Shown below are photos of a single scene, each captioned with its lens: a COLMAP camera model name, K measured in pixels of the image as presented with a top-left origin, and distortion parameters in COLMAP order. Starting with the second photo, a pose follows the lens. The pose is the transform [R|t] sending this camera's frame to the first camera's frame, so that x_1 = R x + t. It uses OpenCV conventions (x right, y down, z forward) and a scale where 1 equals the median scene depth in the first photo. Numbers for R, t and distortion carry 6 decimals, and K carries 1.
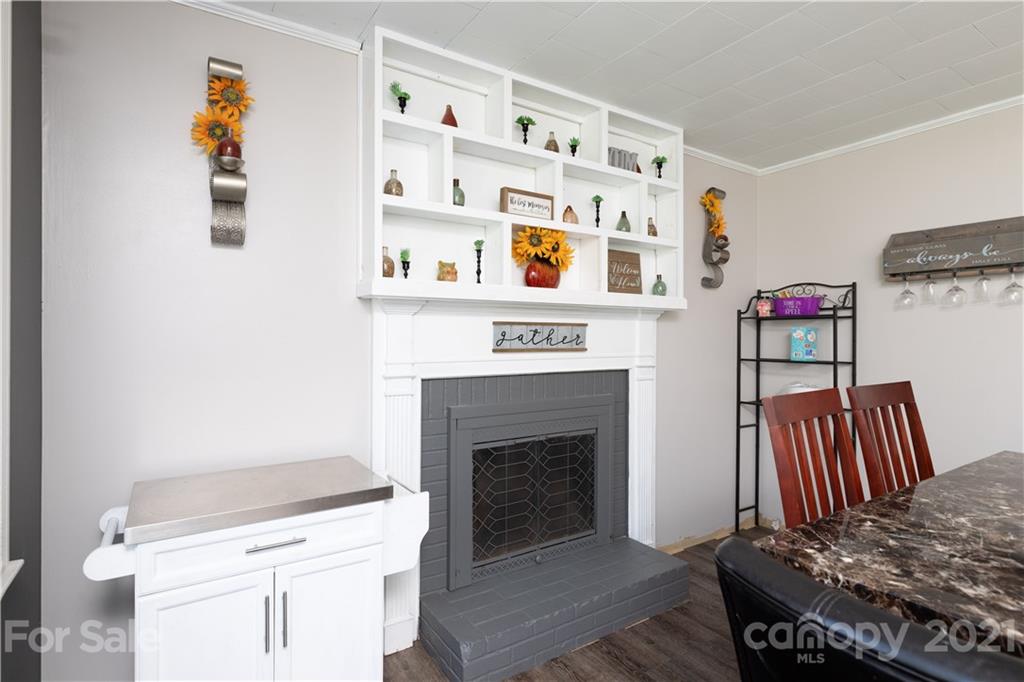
lens RADIAL K [[533.2, 0, 522.1], [0, 533.2, 336.2], [0, 0, 1]] dist [-0.011481, 0.001360]
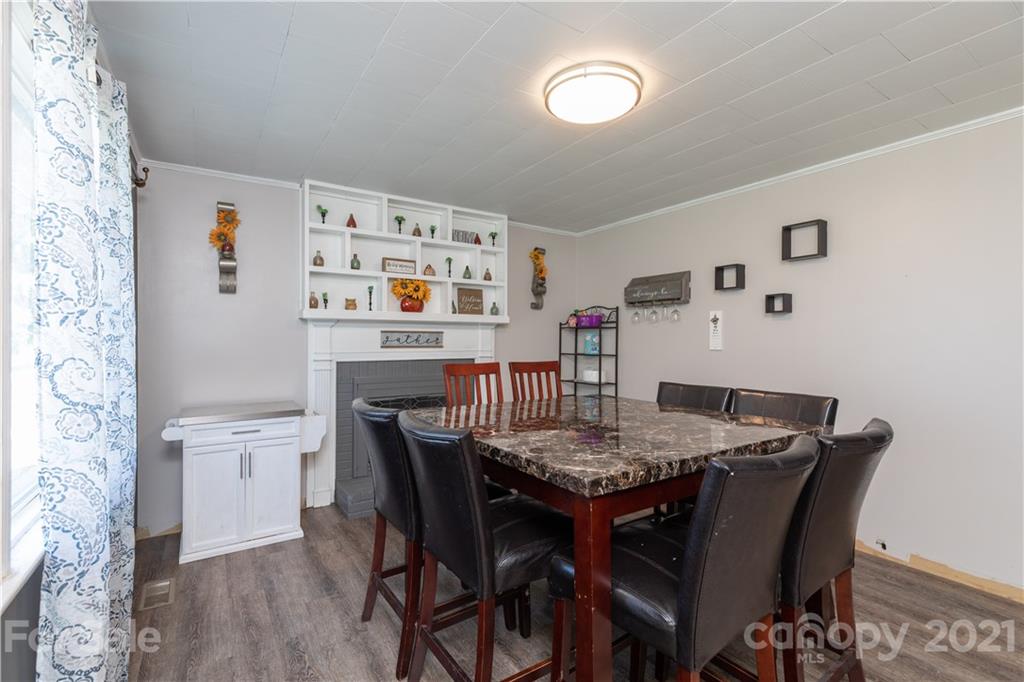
lens RADIAL K [[473.4, 0, 519.6], [0, 473.4, 340.7], [0, 0, 1]] dist [0.007610, -0.000581]
pose [[0.999985, 0.002001, 0.005117, 0.391577], [-0.002026, 0.999986, 0.004793, -0.002370], [-0.005107, -0.004804, 0.999975, -0.580987]]
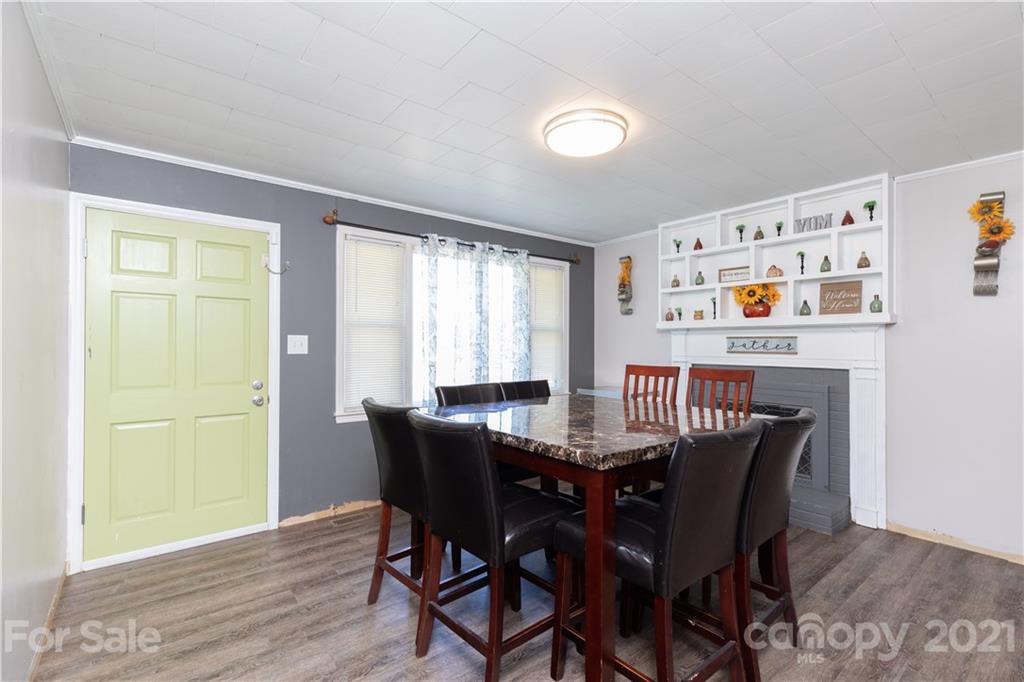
lens RADIAL K [[473.4, 0, 510.7], [0, 473.4, 342.8], [0, 0, 1]] dist [0.007610, -0.000581]
pose [[0.083884, -0.007462, -0.996448, 1.529683], [-0.002804, 0.999966, -0.007724, 0.007904], [0.996472, 0.003442, 0.083860, 0.071397]]
